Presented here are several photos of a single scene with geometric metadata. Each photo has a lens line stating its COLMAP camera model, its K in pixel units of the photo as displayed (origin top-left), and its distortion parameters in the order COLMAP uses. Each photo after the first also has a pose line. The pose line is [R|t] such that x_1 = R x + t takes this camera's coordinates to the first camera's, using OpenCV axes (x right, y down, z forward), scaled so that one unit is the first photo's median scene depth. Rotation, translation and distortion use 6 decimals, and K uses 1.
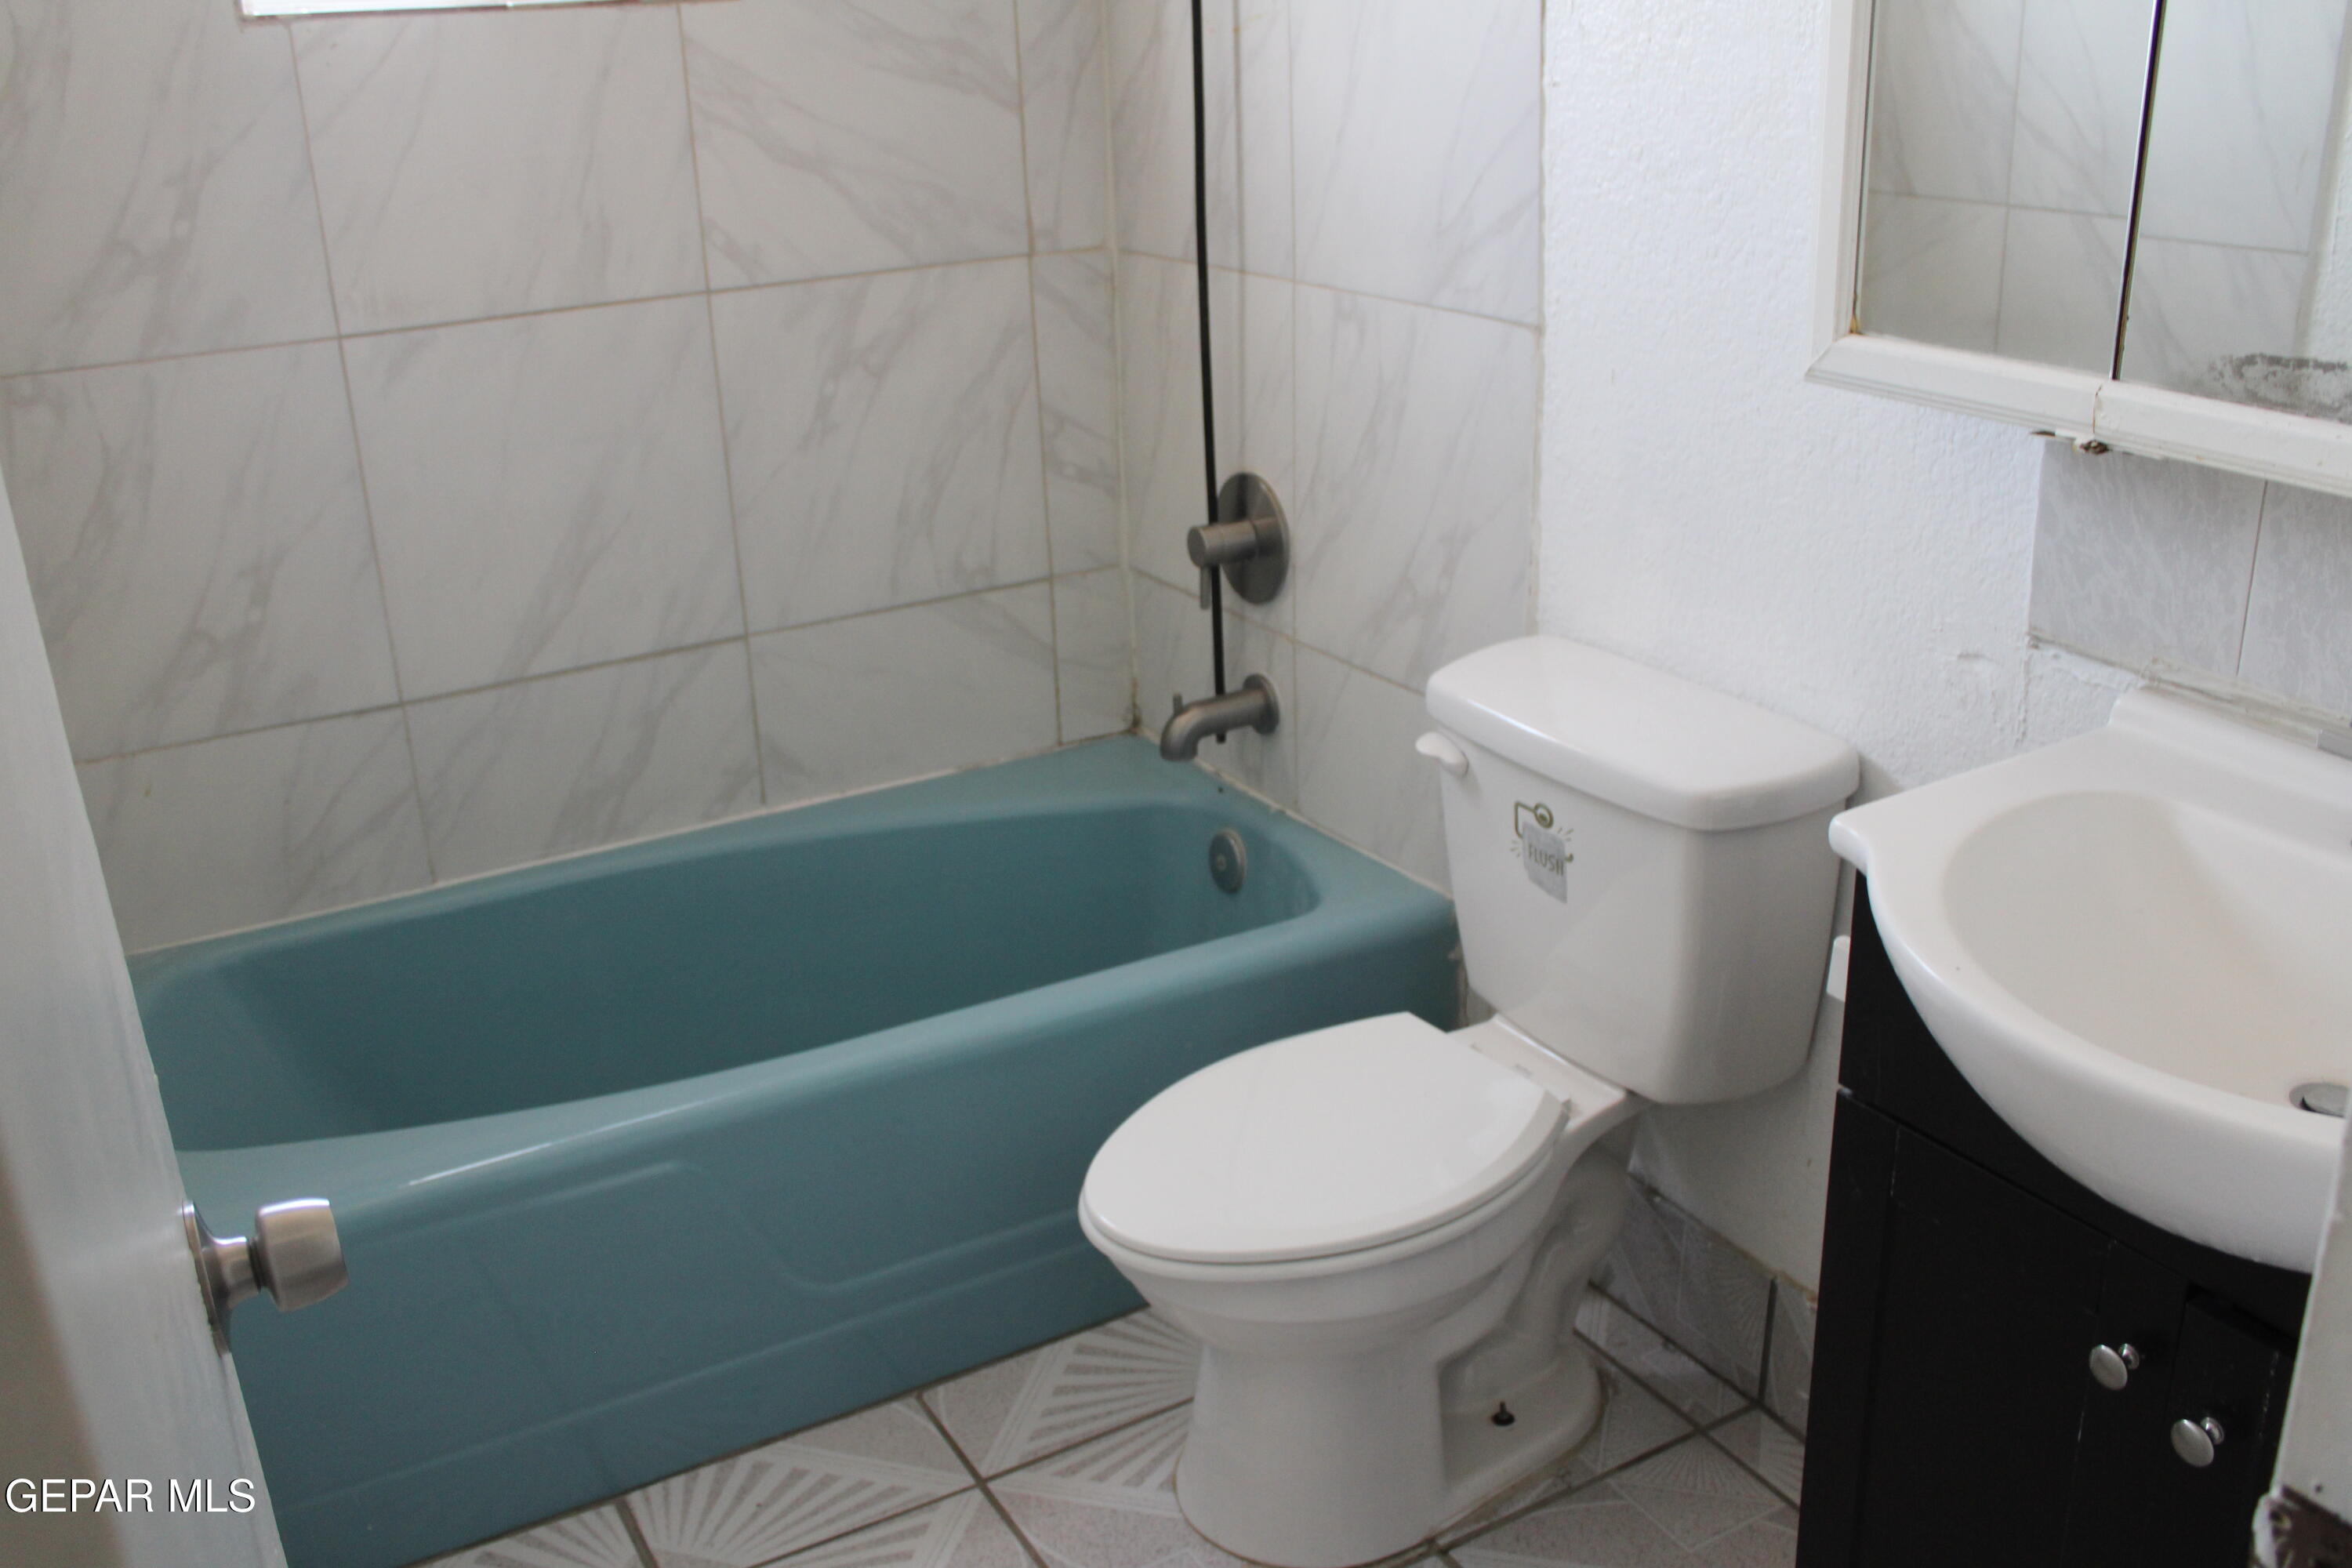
lens RADIAL K [[2036.7, 0, 1176.0], [0, 2036.7, 784.0], [0, 0, 1]] dist [-0.169693, 0.148250]
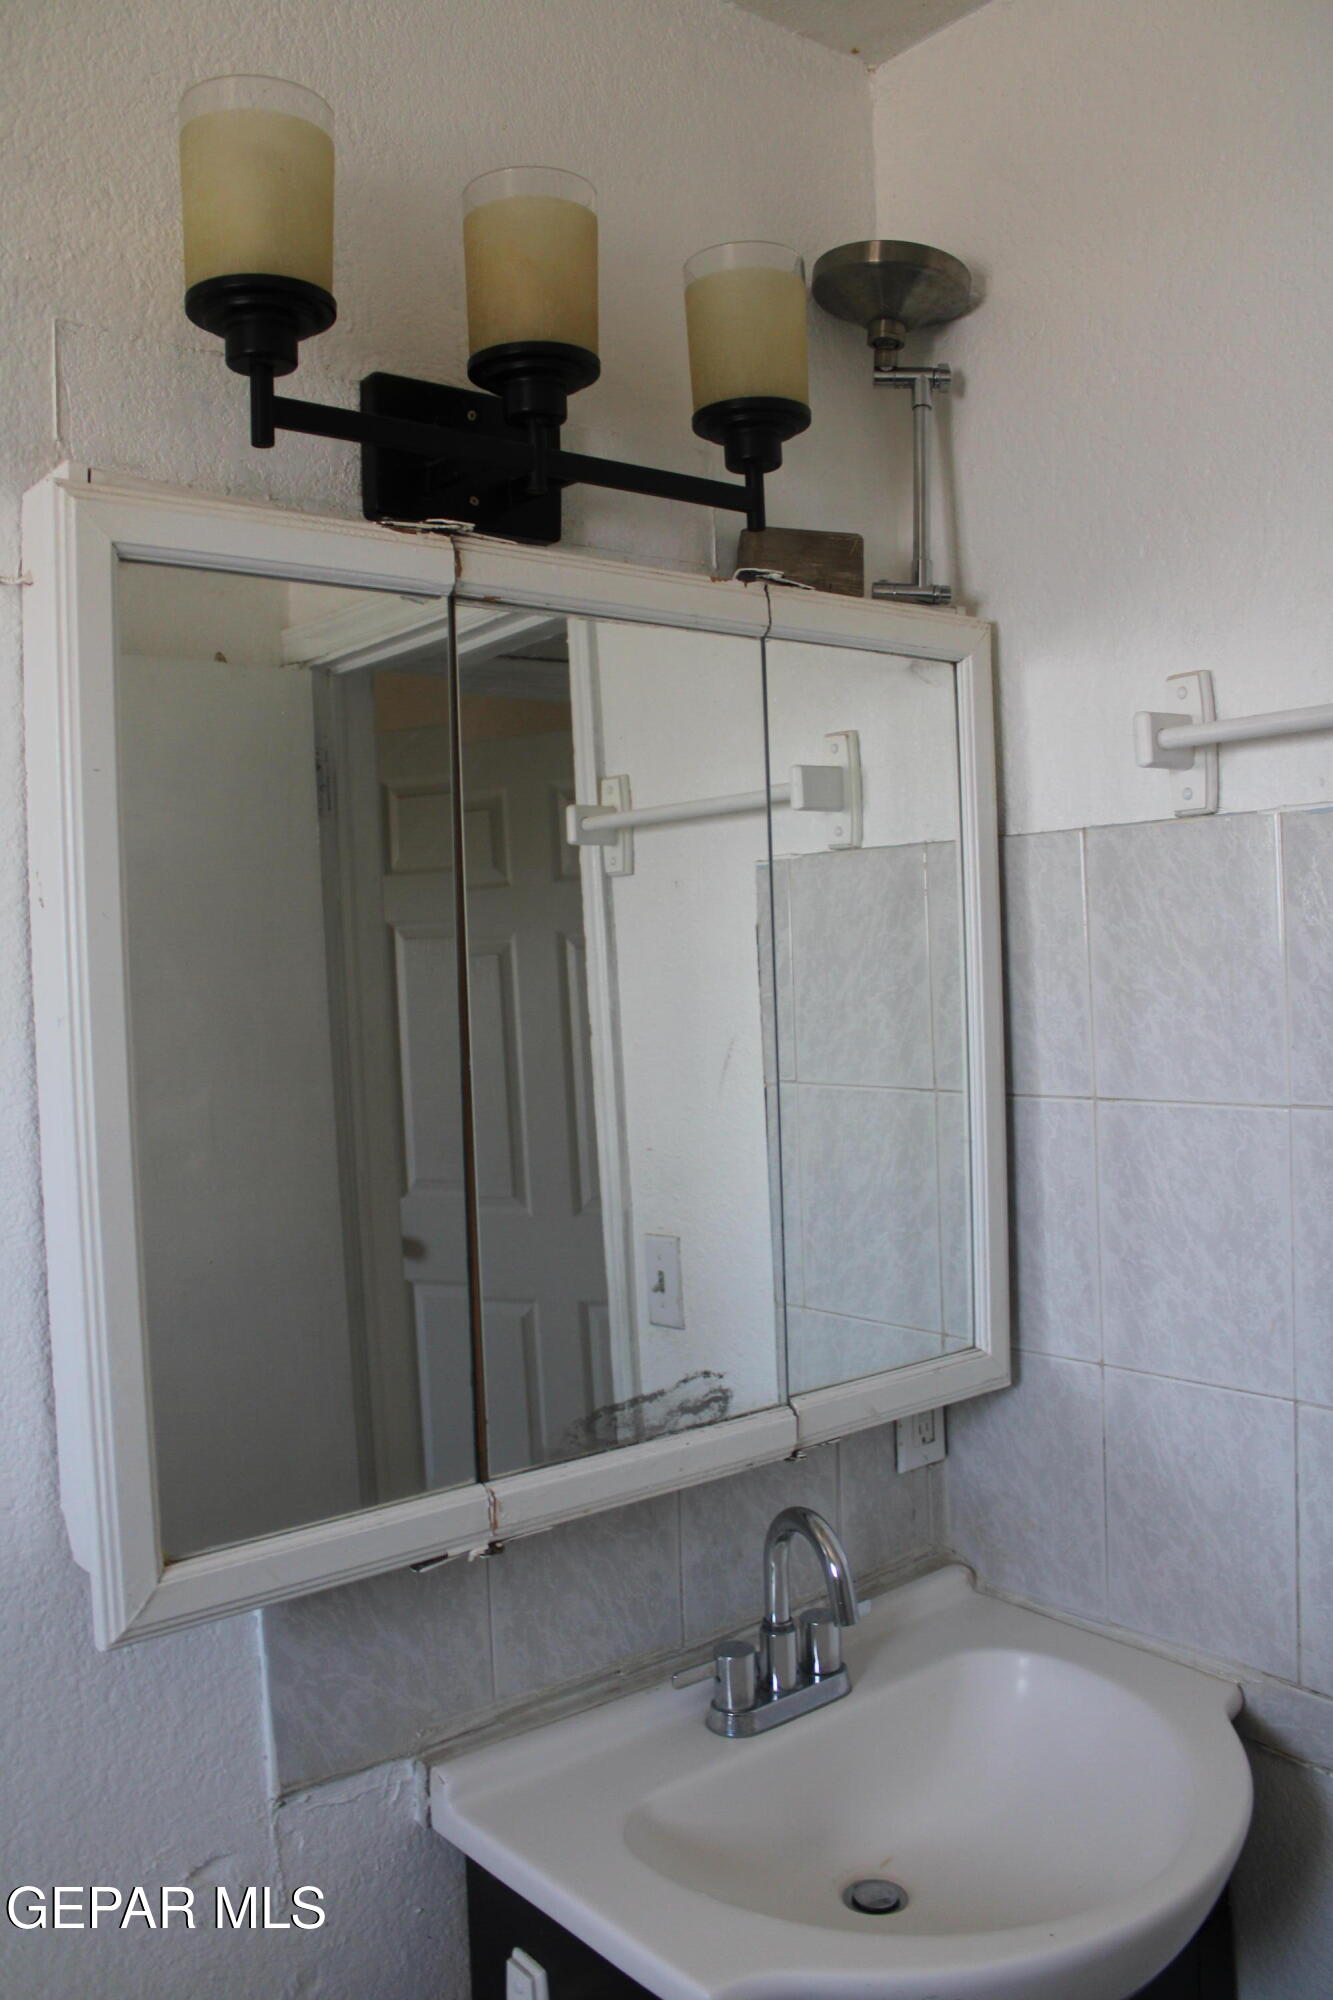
lens RADIAL K [[1658.5, 0, 666.5], [0, 1658.5, 1000.0], [0, 0, 1]] dist [-0.157272, 0.123586]
pose [[-0.157863, 0.020117, 0.987256, -0.379605], [0.417134, 0.907566, 0.048207, -0.413500], [-0.895030, 0.419428, -0.151662, 0.879479]]
